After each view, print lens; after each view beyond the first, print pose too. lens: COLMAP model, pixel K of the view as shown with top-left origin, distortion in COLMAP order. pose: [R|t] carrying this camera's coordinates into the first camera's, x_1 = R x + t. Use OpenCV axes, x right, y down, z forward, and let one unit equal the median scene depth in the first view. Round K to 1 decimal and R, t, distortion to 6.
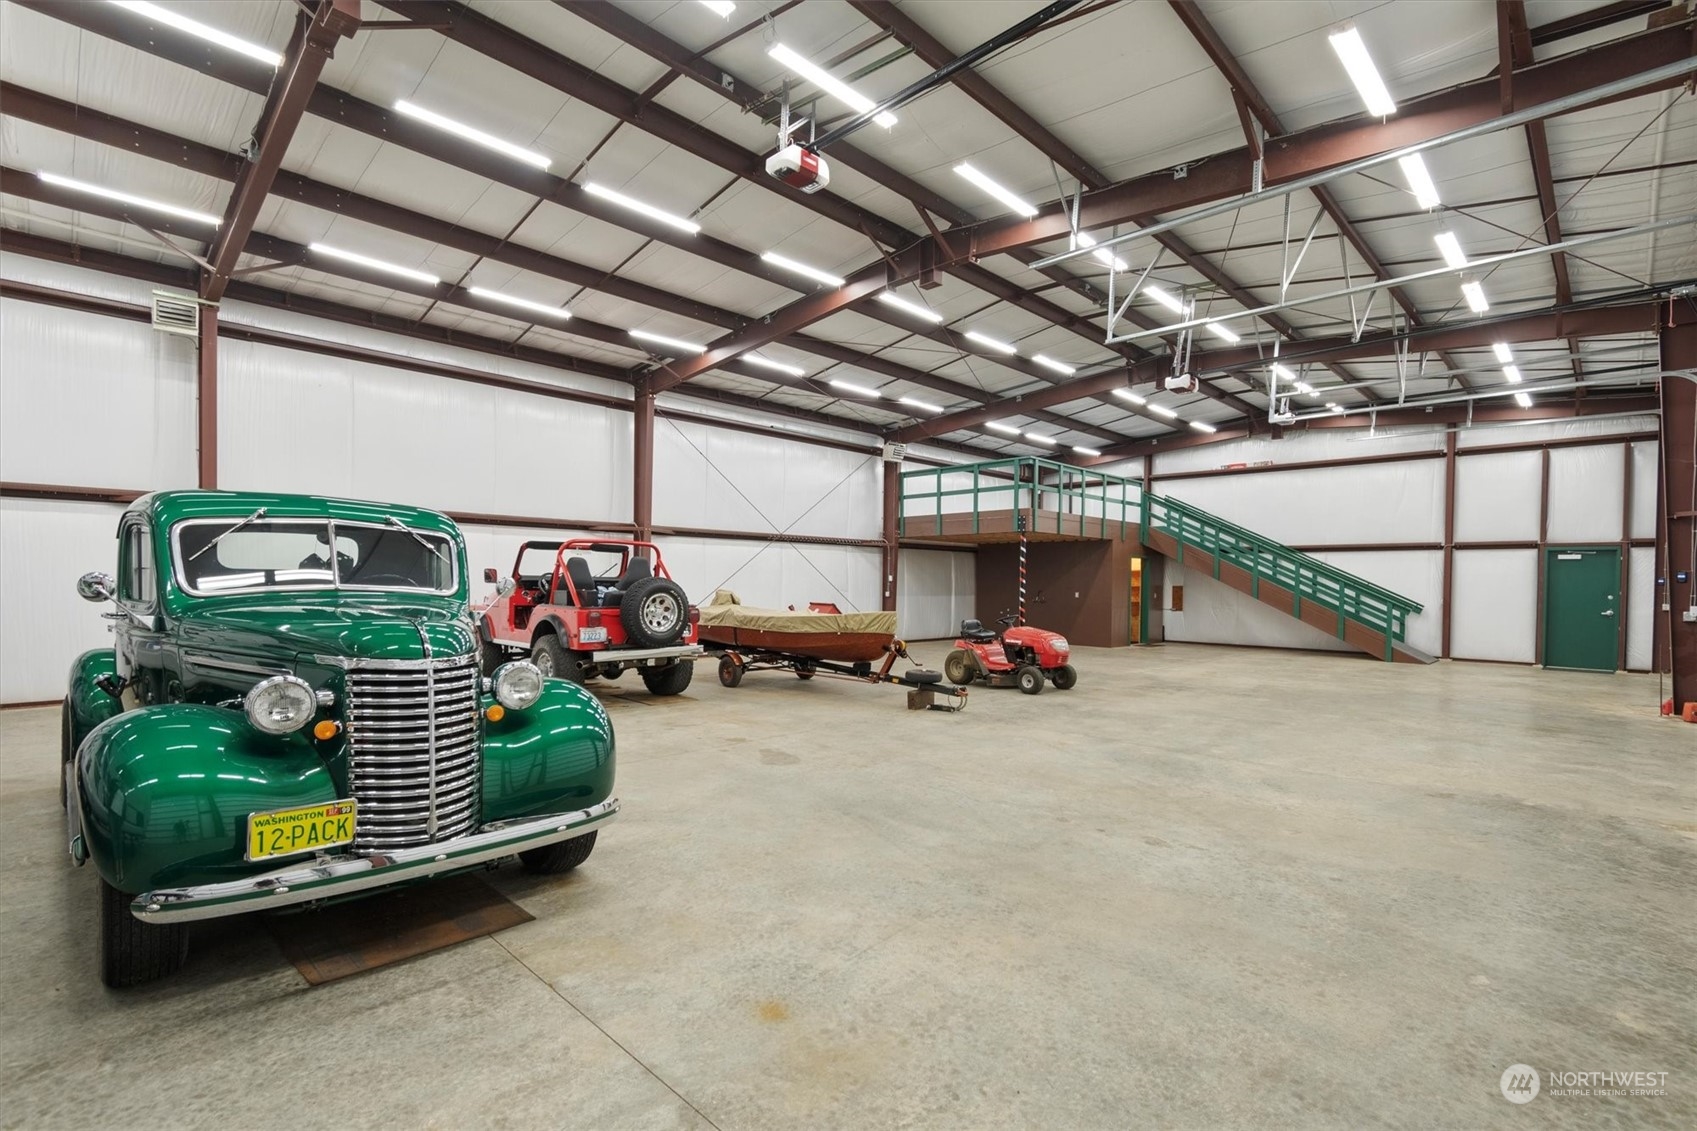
lens RADIAL K [[755.8, 0, 838.7], [0, 755.8, 573.1], [0, 0, 1]] dist [0.001881, 0.000000]
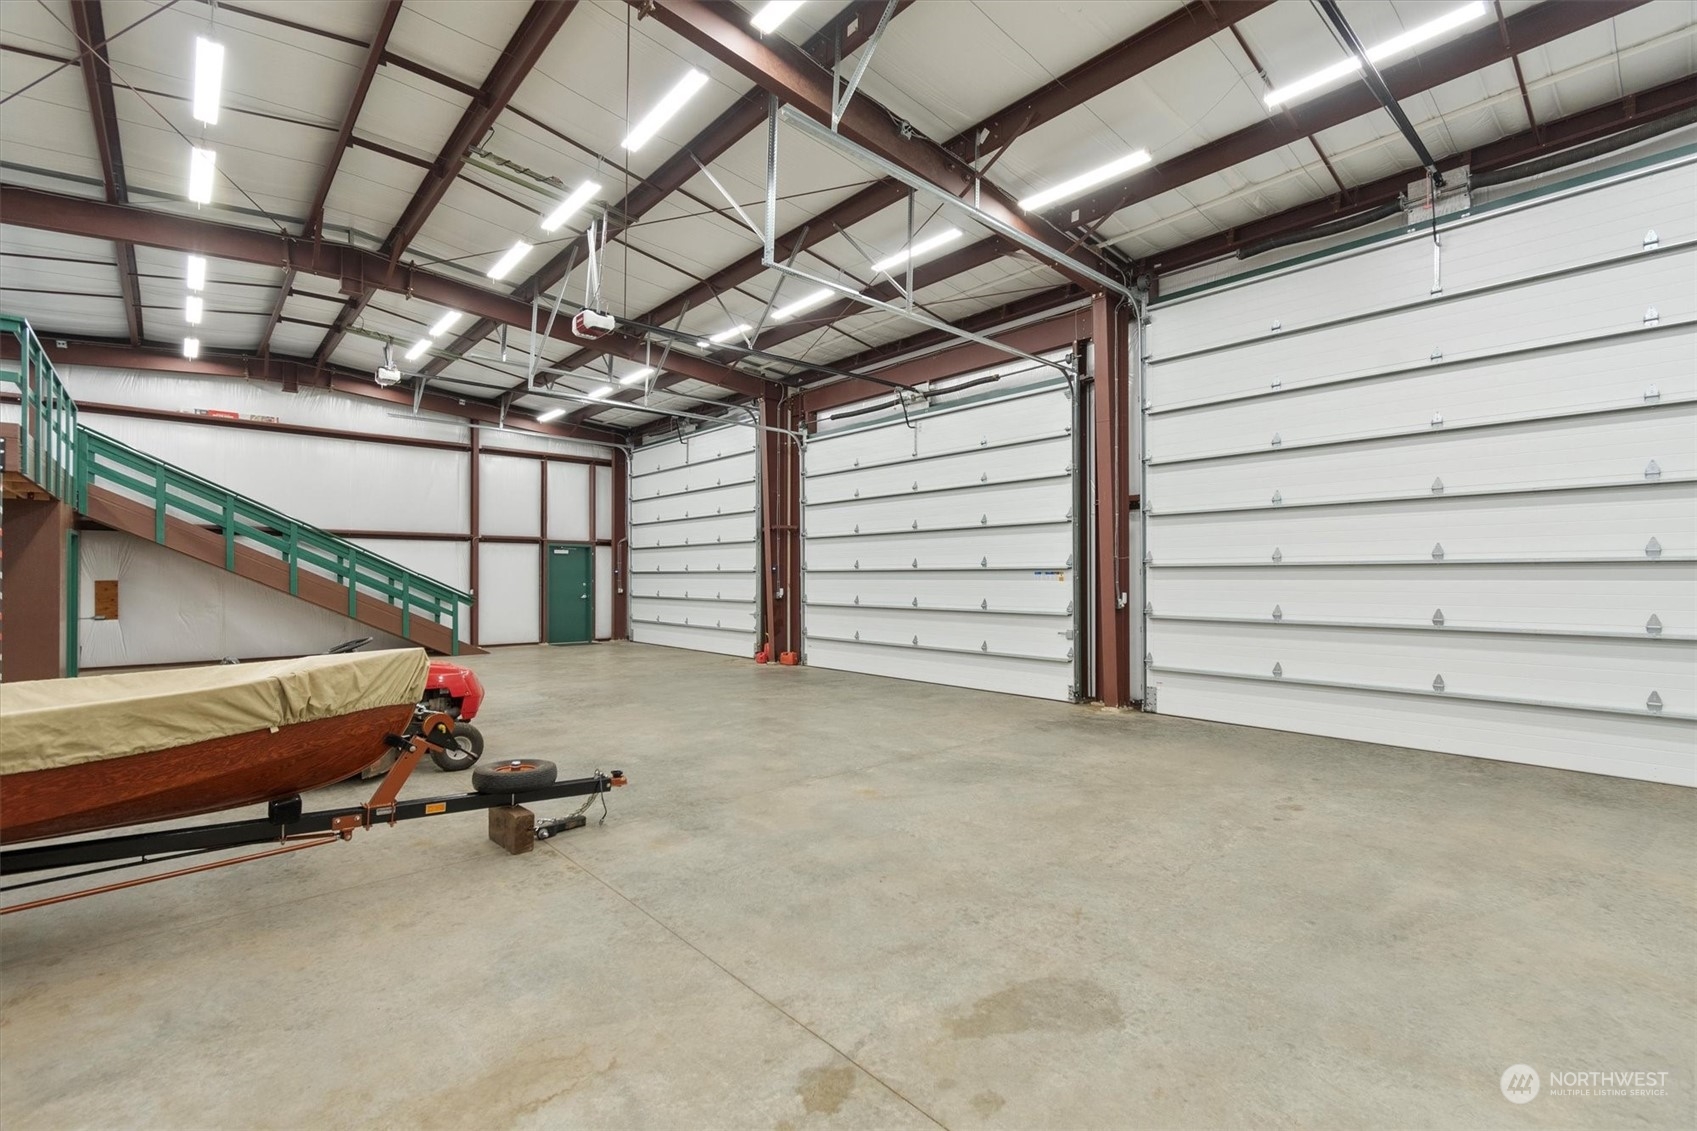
lens RADIAL K [[755.8, 0, 838.7], [0, 755.8, 573.1], [0, 0, 1]] dist [0.001881, 0.000000]
pose [[0.054629, -0.004782, 0.998495, -0.533065], [-0.009164, 0.999944, 0.005290, 0.005744], [-0.998465, -0.009439, 0.054582, 1.166081]]
